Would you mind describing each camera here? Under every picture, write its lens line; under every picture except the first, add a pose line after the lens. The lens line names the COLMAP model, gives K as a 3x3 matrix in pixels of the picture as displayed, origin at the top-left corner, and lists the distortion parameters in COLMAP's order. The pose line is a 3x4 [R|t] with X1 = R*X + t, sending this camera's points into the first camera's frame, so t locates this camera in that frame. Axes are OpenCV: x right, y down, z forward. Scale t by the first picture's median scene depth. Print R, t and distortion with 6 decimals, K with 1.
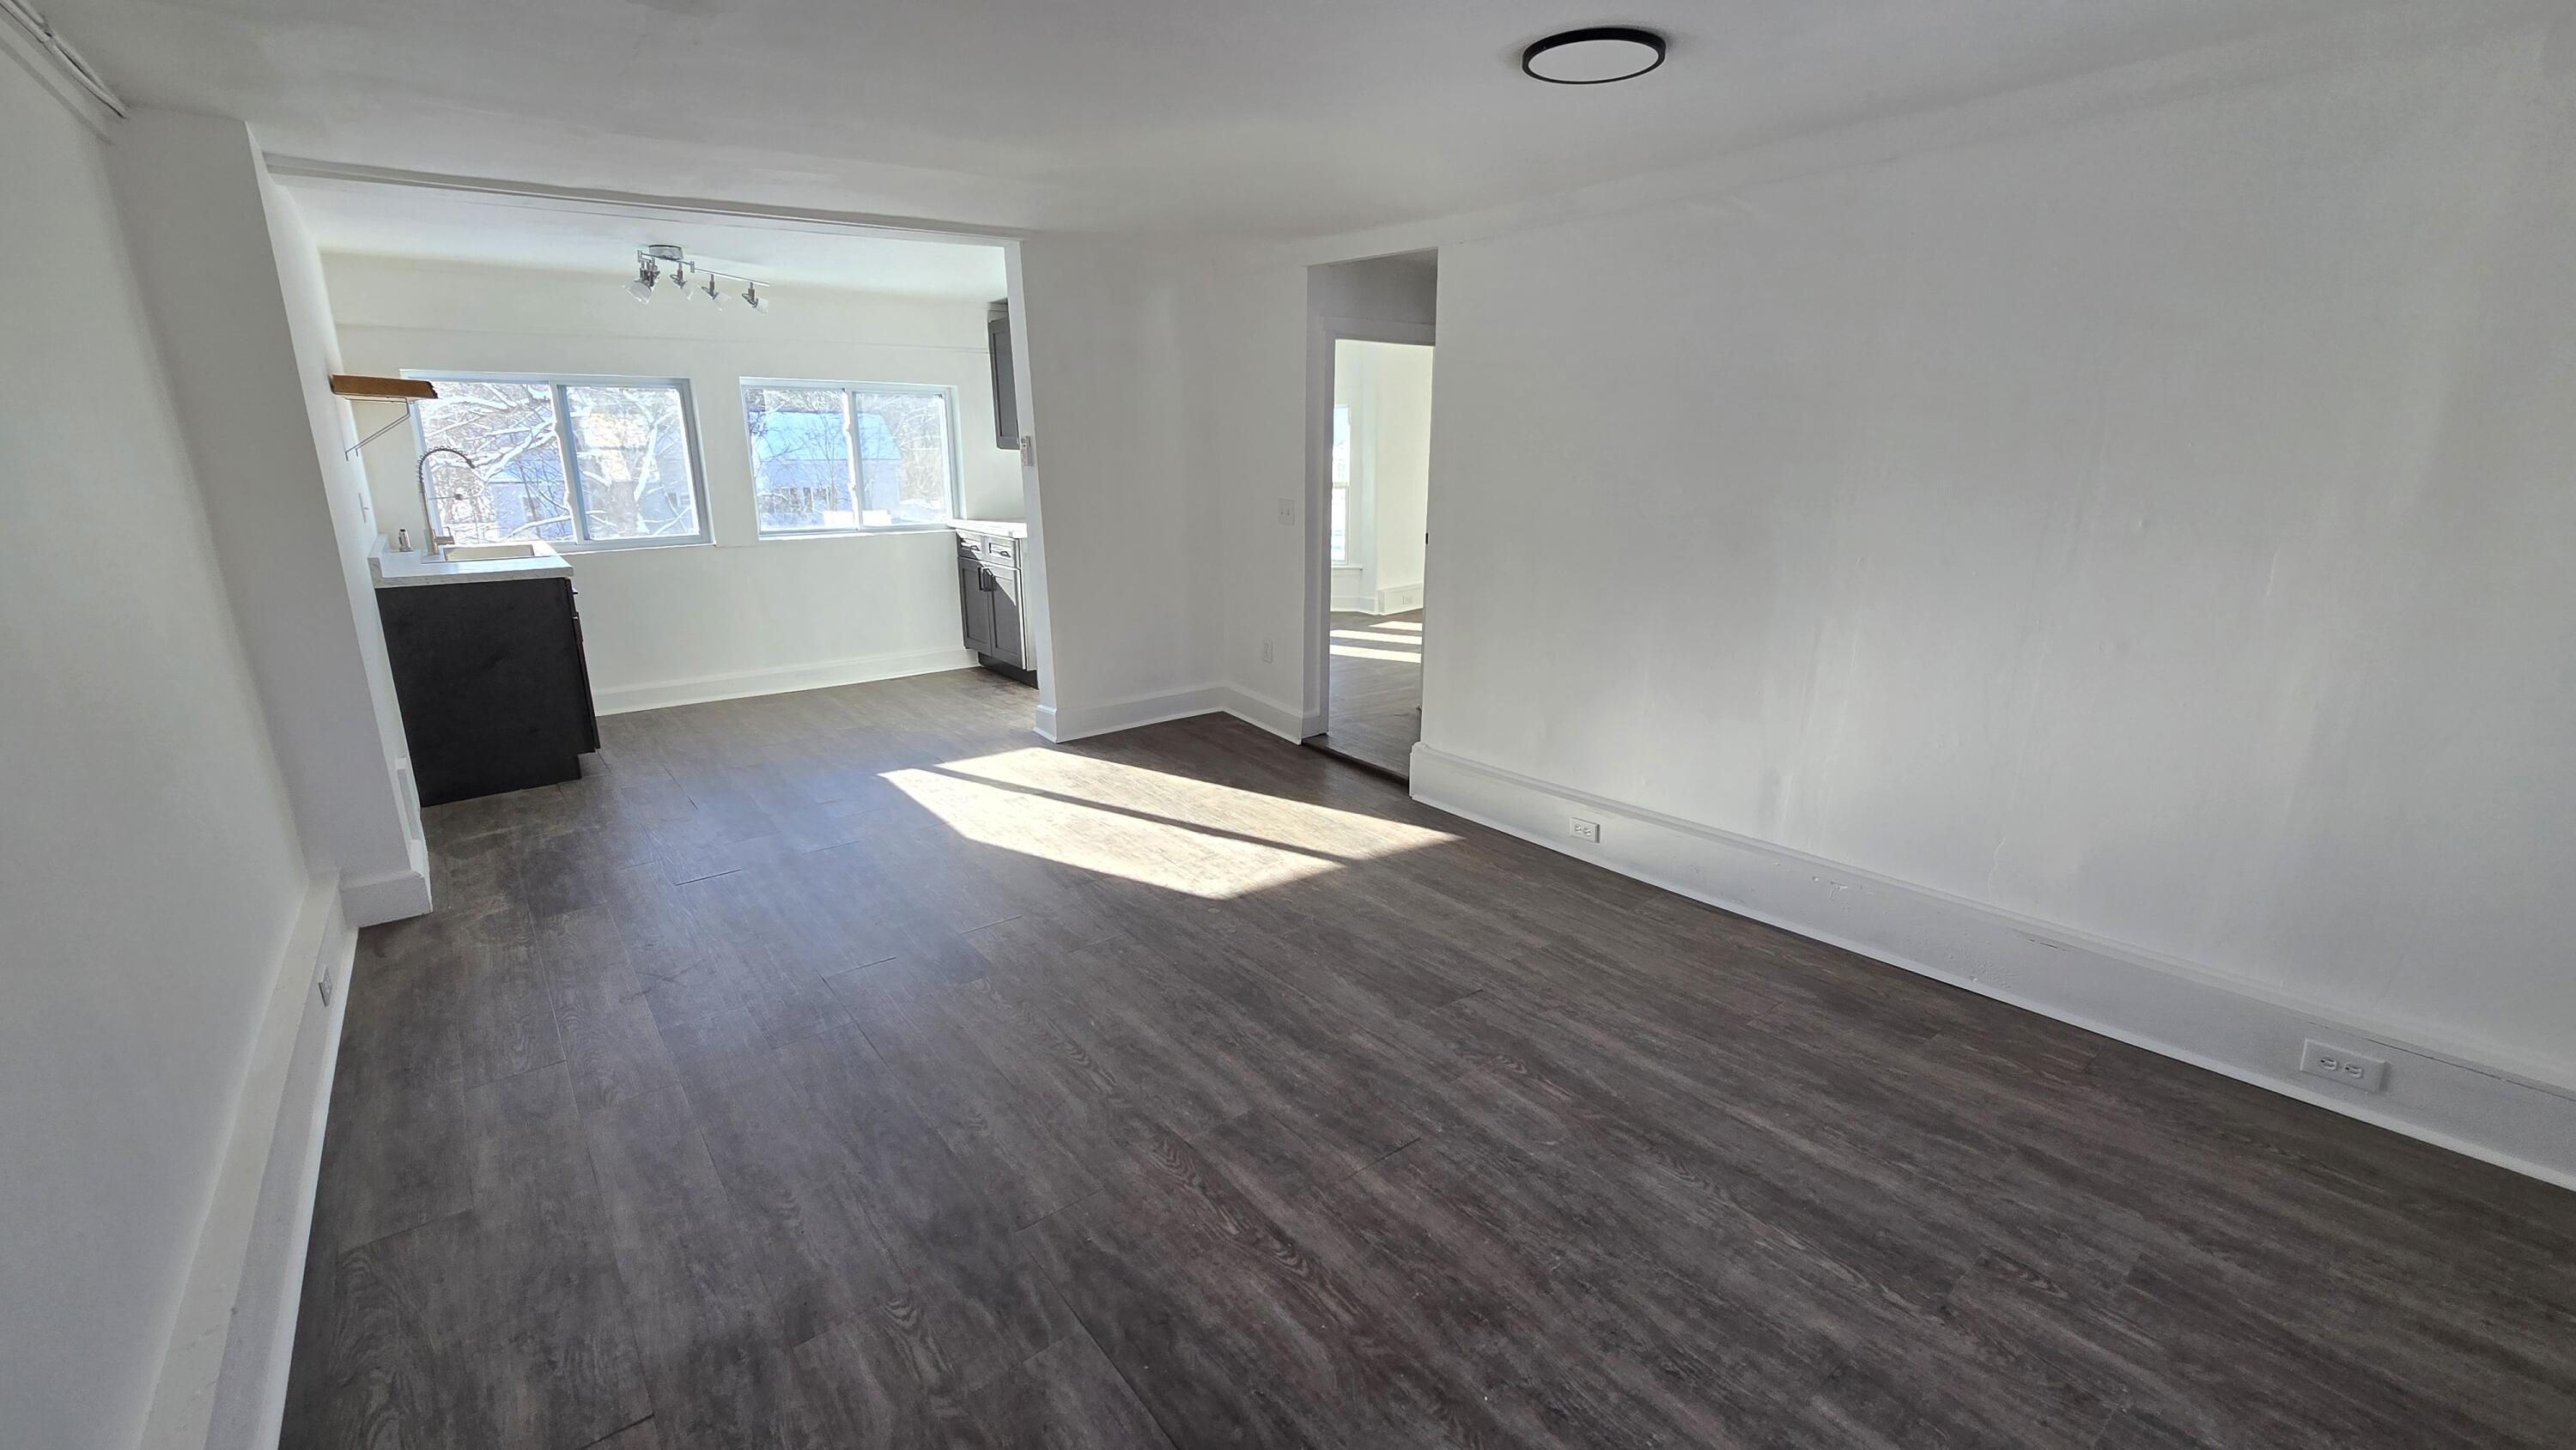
lens RADIAL K [[1047.6, 0, 1288.7], [0, 1047.6, 730.1], [0, 0, 1]] dist [-0.000599, -0.000567]
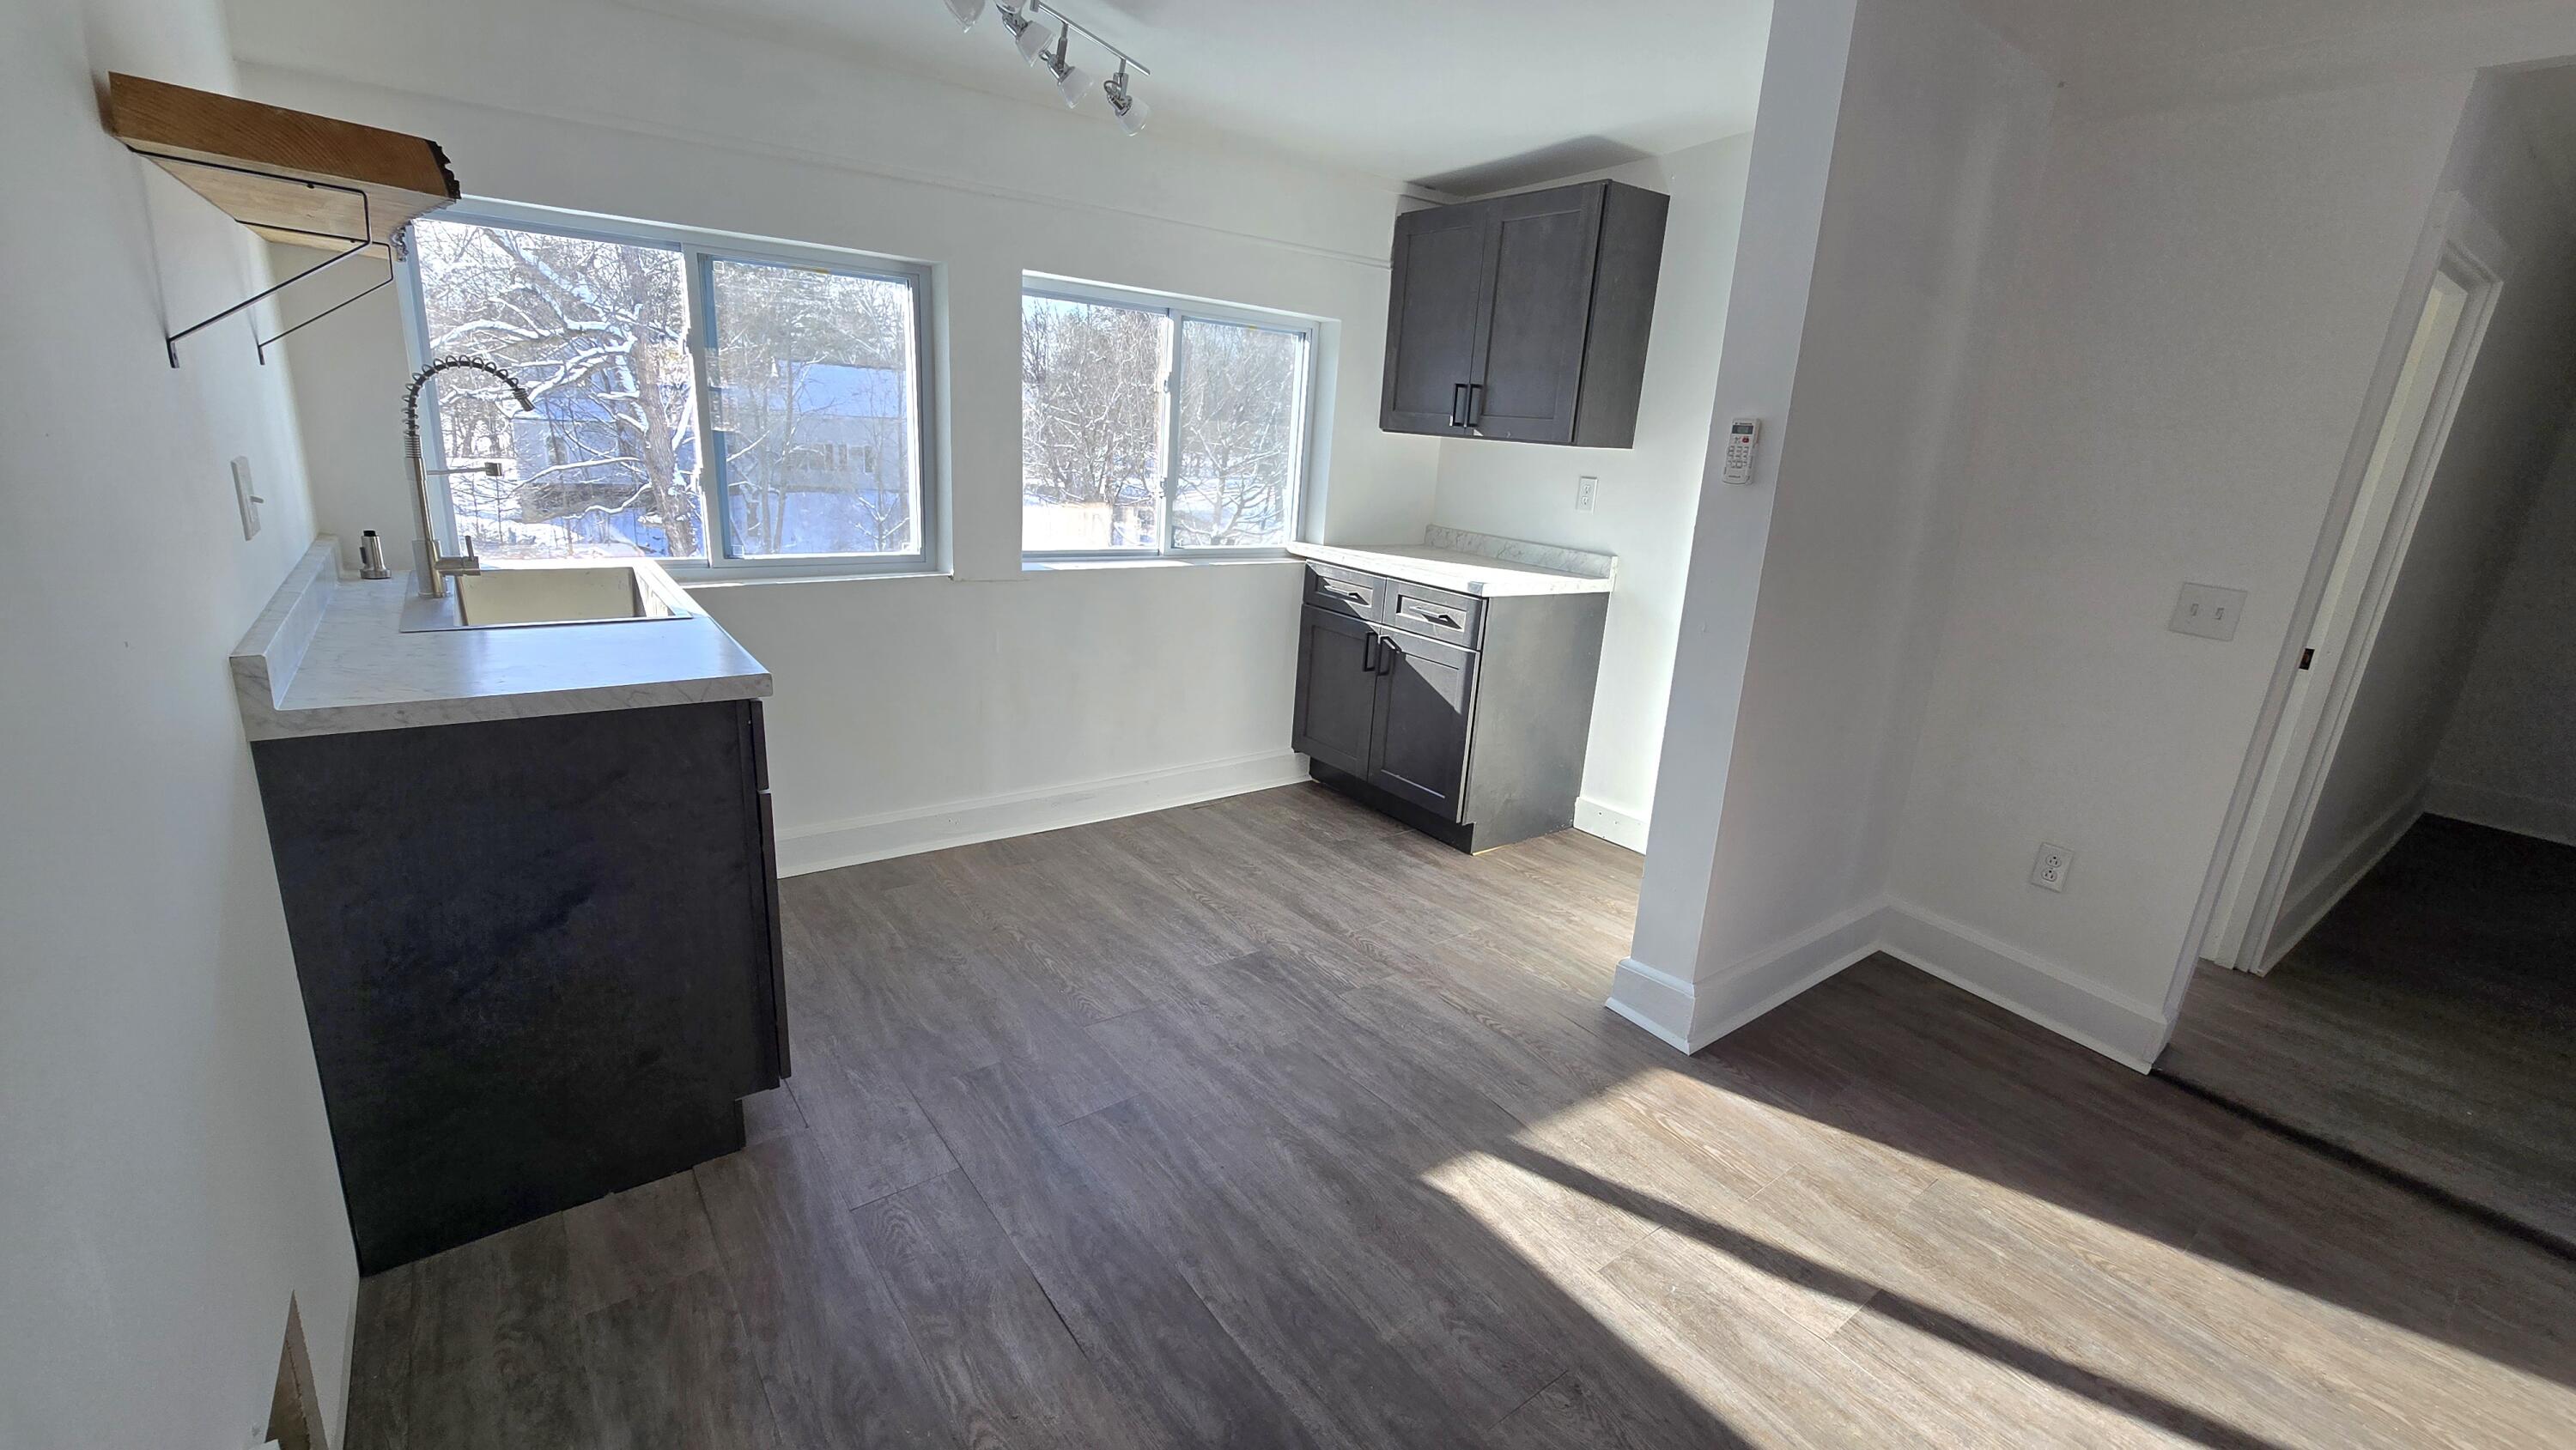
lens RADIAL K [[1047.6, 0, 1280.8], [0, 1047.6, 728.7], [0, 0, 1]] dist [-0.000599, -0.000567]
pose [[0.997759, 0.066560, -0.006764, -0.340558], [-0.066474, 0.997713, 0.012272, -0.107383], [0.007565, -0.011795, 0.999902, 0.421258]]
